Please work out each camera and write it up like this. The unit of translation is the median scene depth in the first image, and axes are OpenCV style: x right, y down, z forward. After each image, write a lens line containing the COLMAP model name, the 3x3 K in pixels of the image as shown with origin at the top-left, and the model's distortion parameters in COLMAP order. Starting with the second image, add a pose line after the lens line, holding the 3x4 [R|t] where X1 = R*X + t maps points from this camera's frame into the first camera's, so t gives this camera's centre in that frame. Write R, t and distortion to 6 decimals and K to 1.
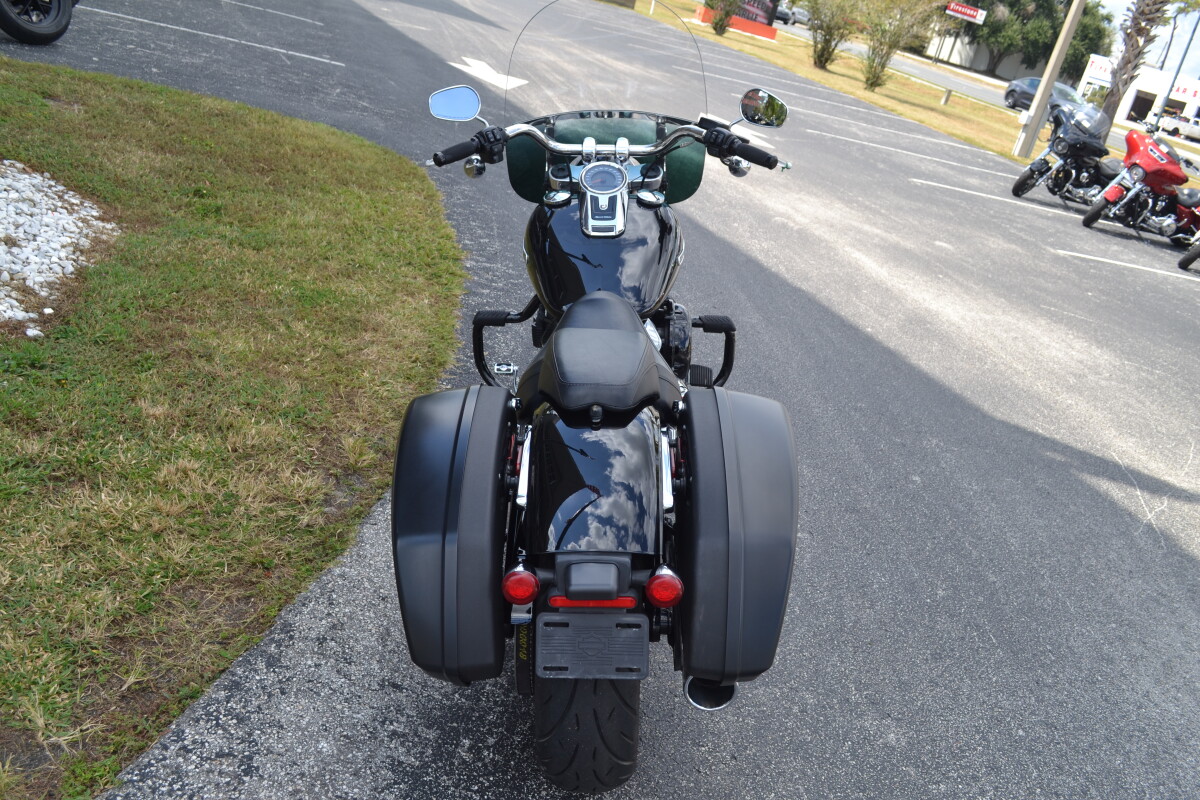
lens RADIAL K [[1058.2, 0, 580.9], [0, 1058.2, 399.8], [0, 0, 1]] dist [-0.068602, 0.006743]
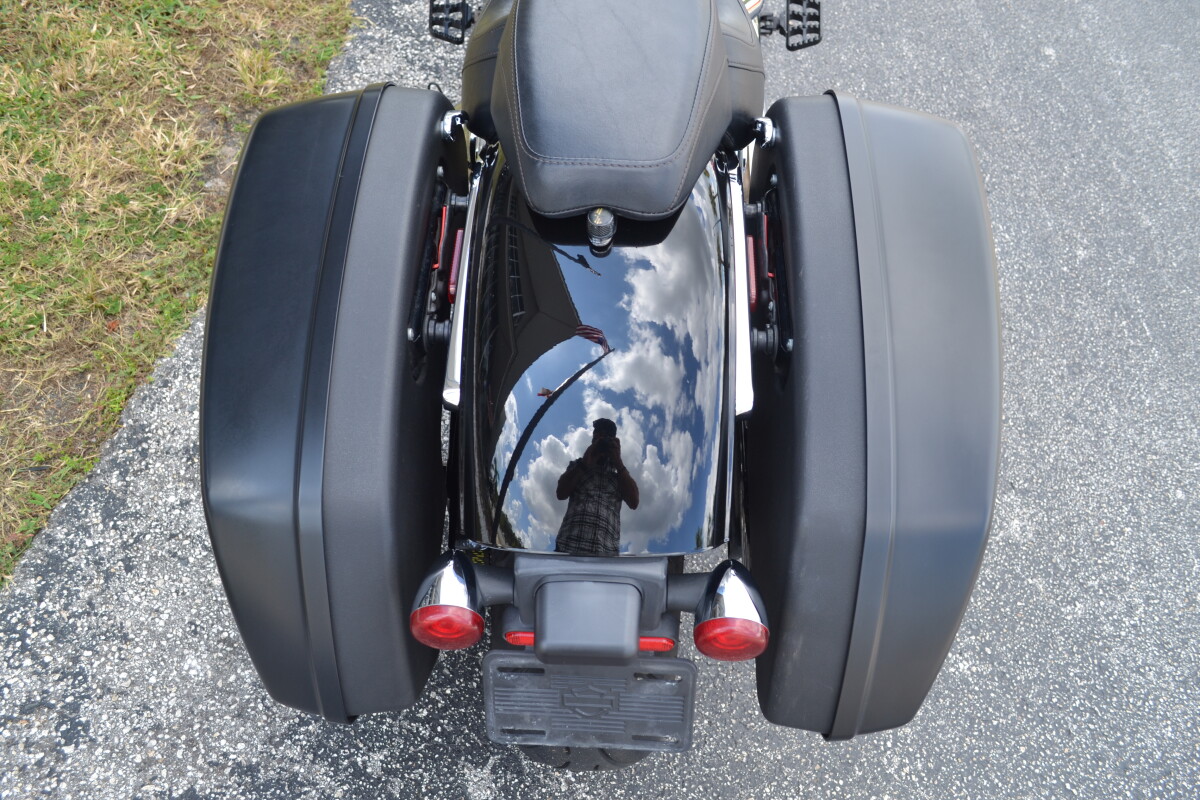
lens RADIAL K [[1058.2, 0, 580.9], [0, 1058.2, 399.8], [0, 0, 1]] dist [-0.068602, 0.006743]
pose [[0.999730, 0.003952, -0.022894, 0.010942], [0.007505, 0.877652, 0.479240, -0.093347], [0.021987, -0.479282, 0.877385, 0.357483]]
